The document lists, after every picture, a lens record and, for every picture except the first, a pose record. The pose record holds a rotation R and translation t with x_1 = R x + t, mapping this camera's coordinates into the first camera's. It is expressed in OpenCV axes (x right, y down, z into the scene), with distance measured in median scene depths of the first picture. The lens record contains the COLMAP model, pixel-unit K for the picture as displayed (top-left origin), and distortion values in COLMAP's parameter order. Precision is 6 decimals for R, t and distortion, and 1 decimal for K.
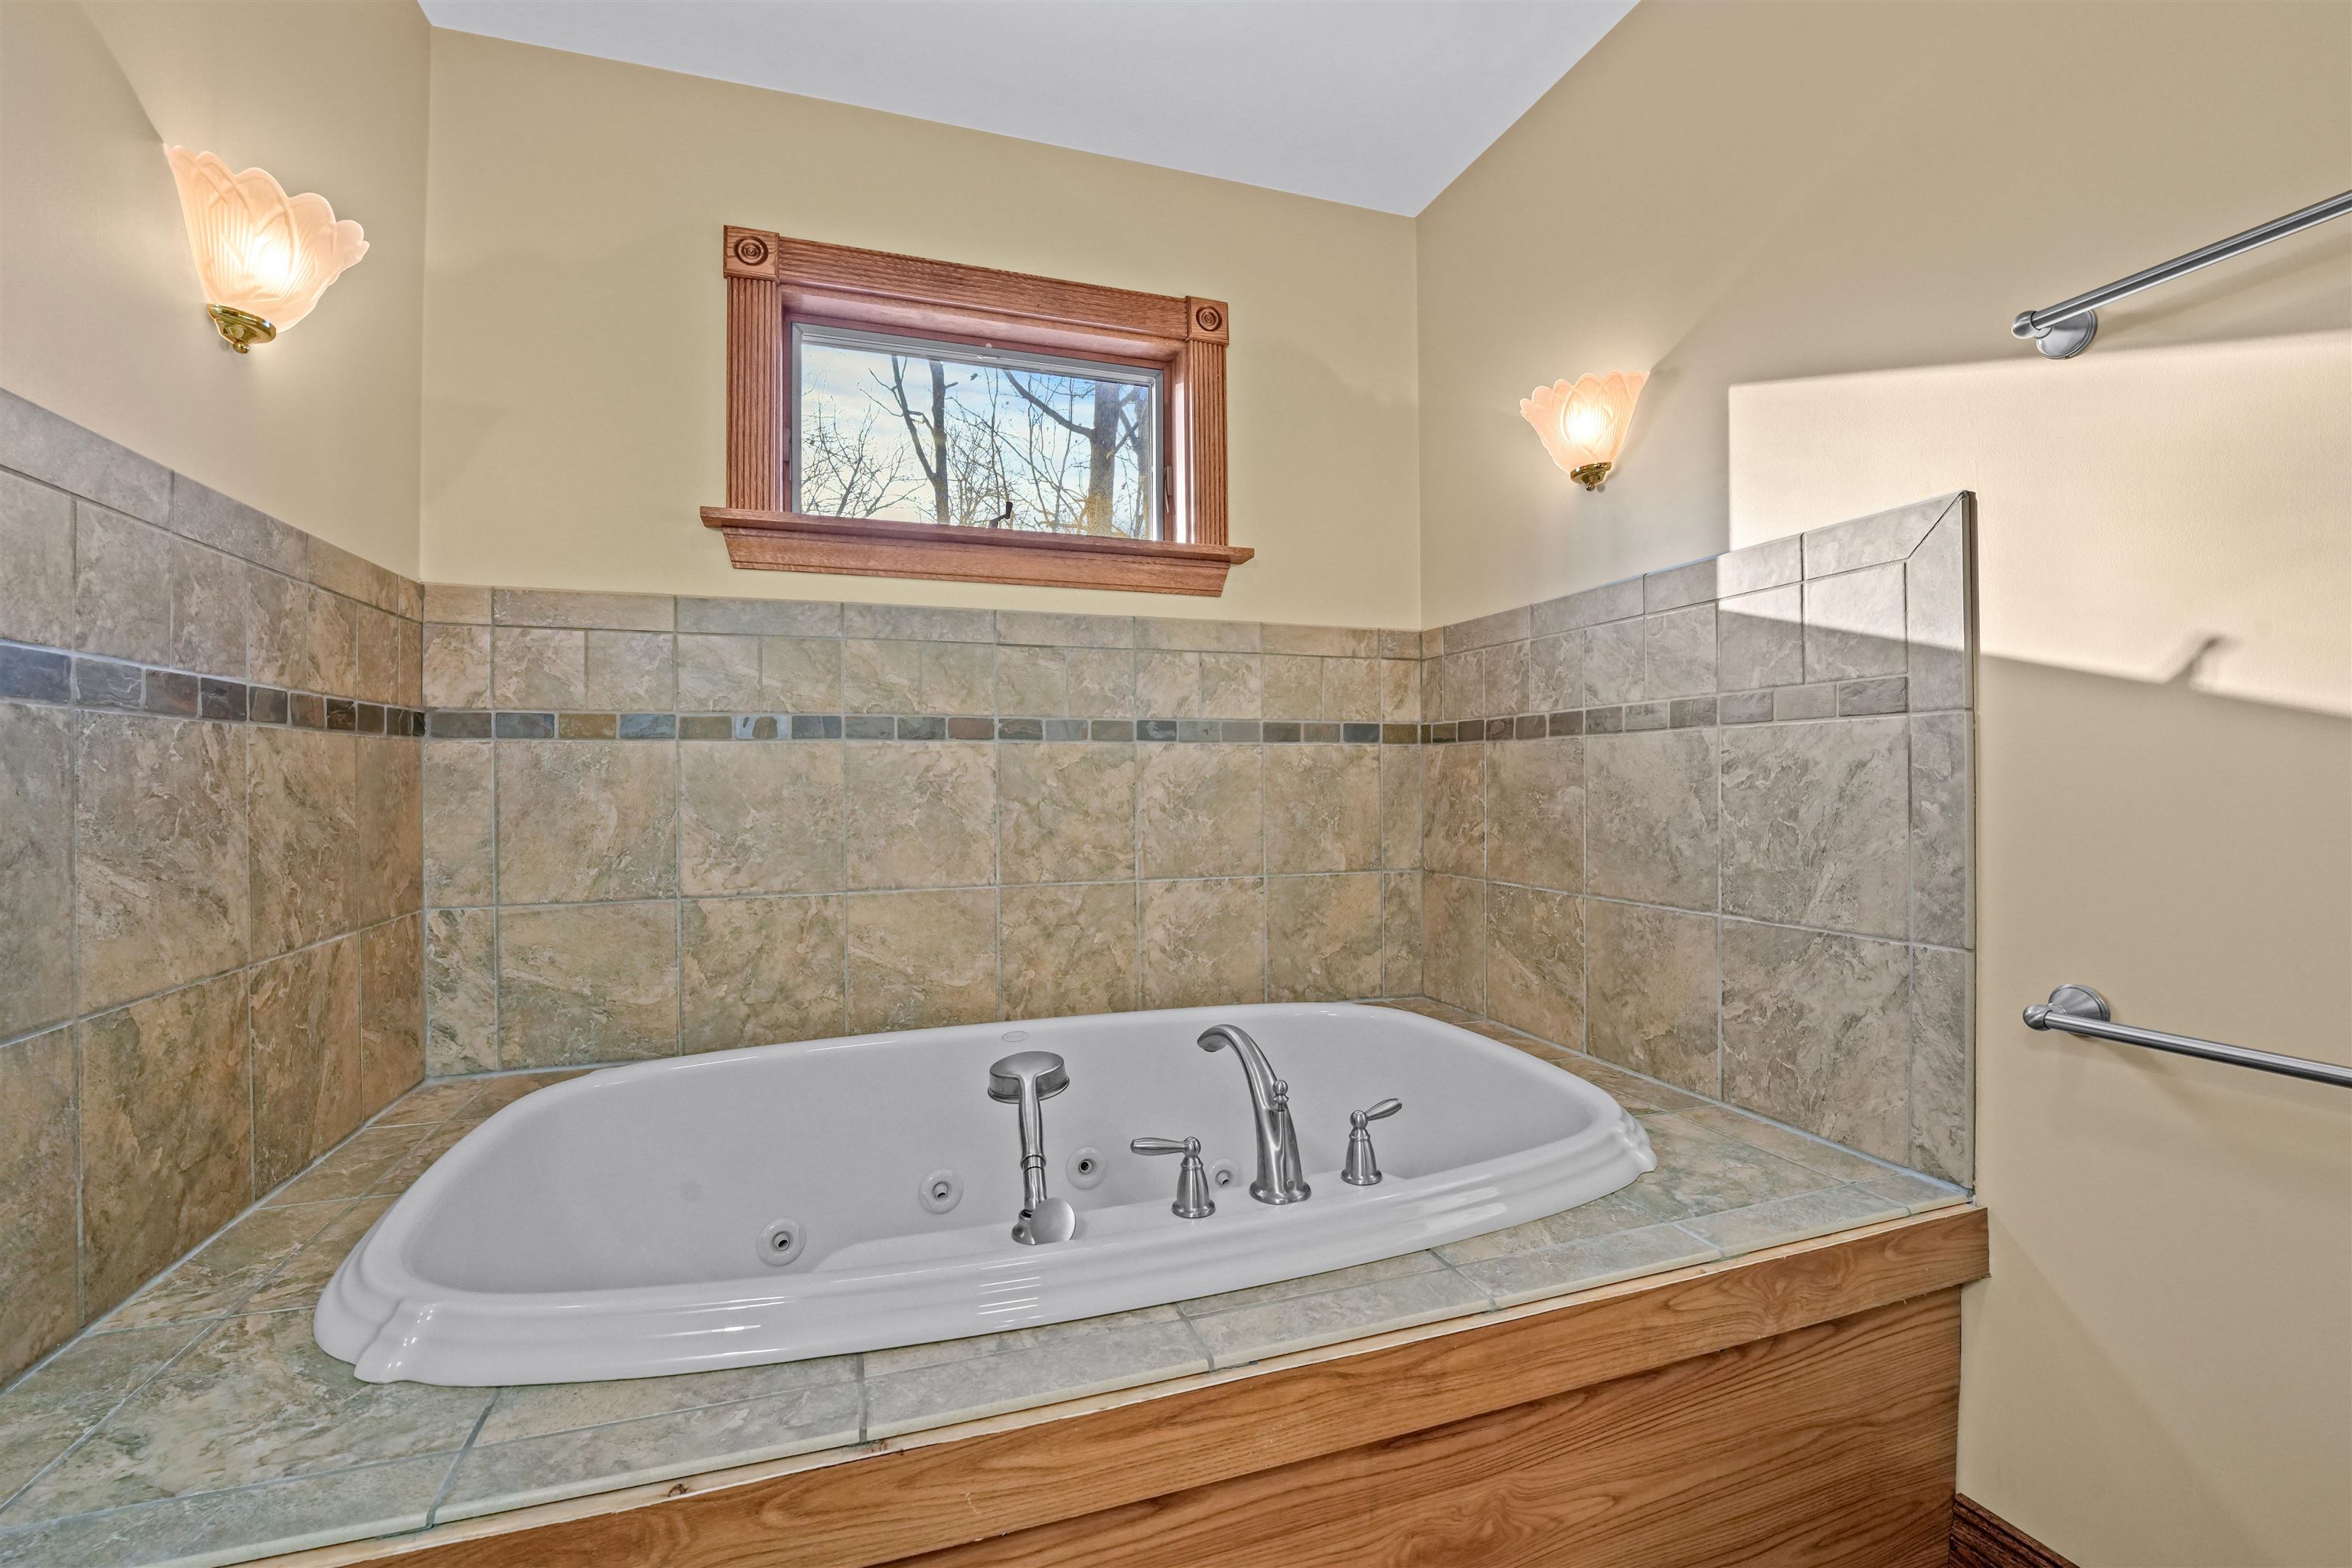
lens RADIAL K [[999.8, 0, 1174.8], [0, 999.8, 778.2], [0, 0, 1]] dist [-0.022140, -0.000138]
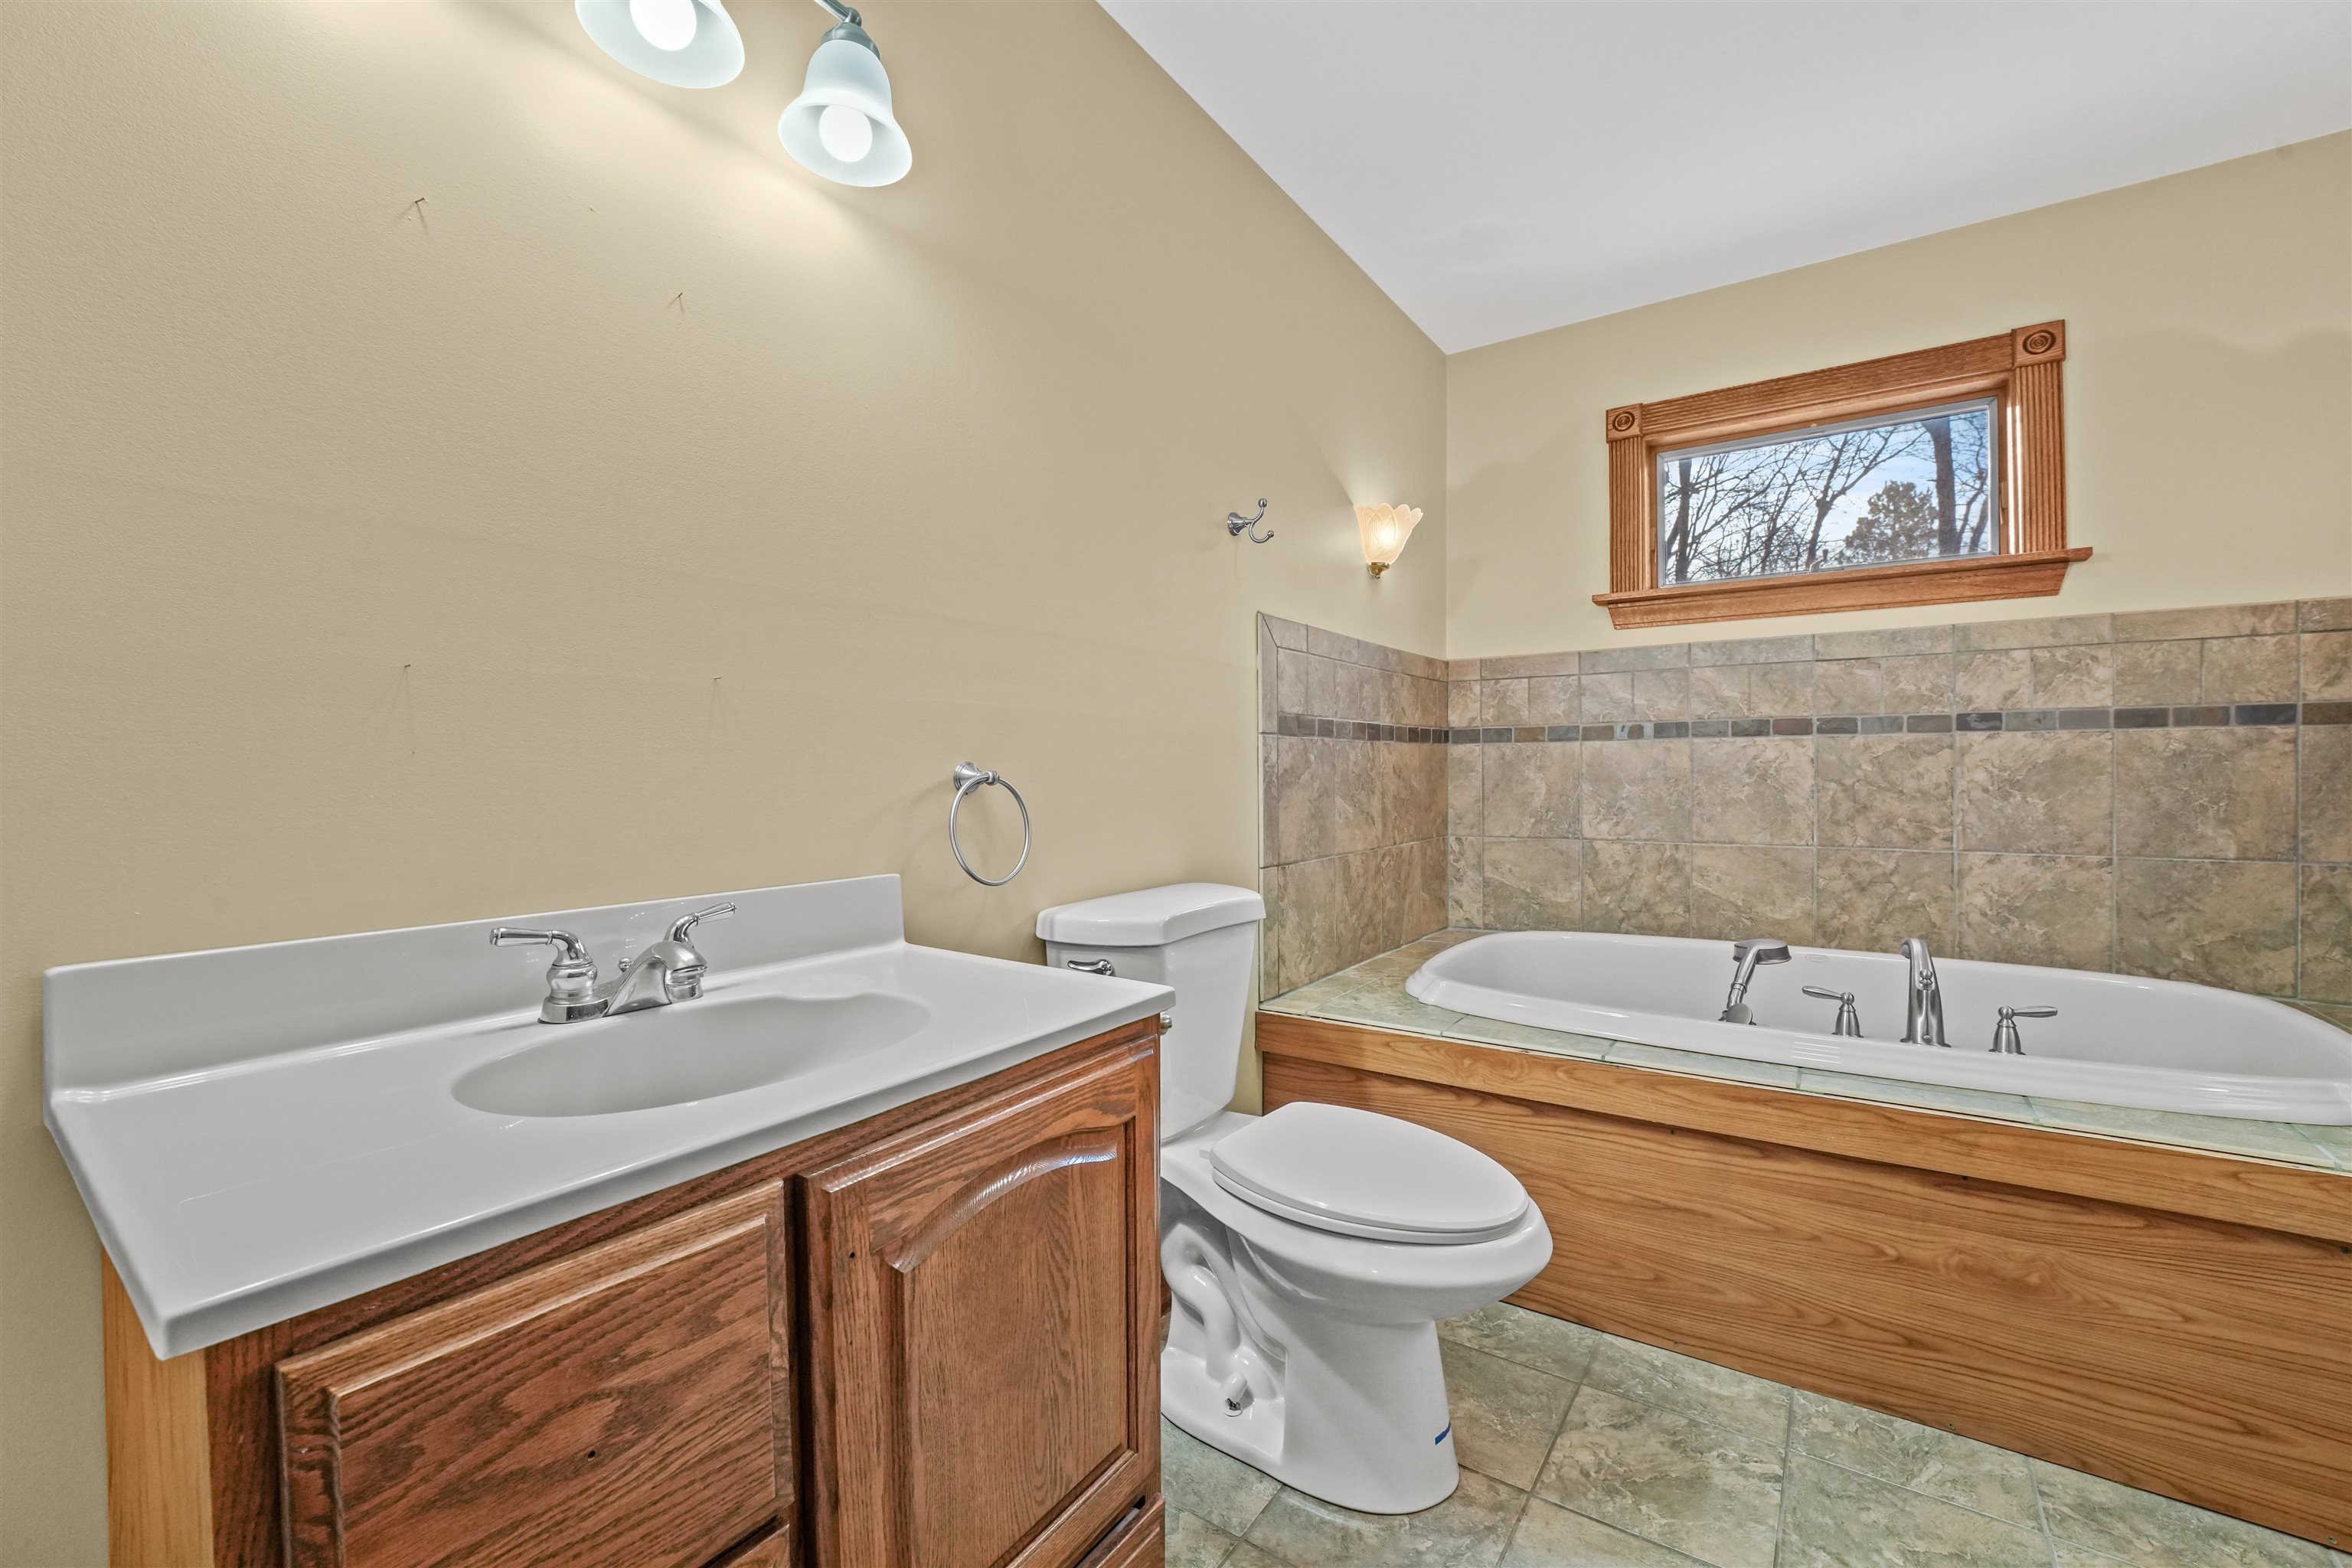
lens RADIAL K [[956.3, 0, 1176.0], [0, 956.3, 784.0], [0, 0, 1]] dist [-0.032217, 0.000424]
pose [[0.592392, 0.011542, -0.805567, 0.320805], [0.003843, 0.999846, 0.017151, 0.001789], [0.805641, -0.013256, 0.592256, -0.401251]]
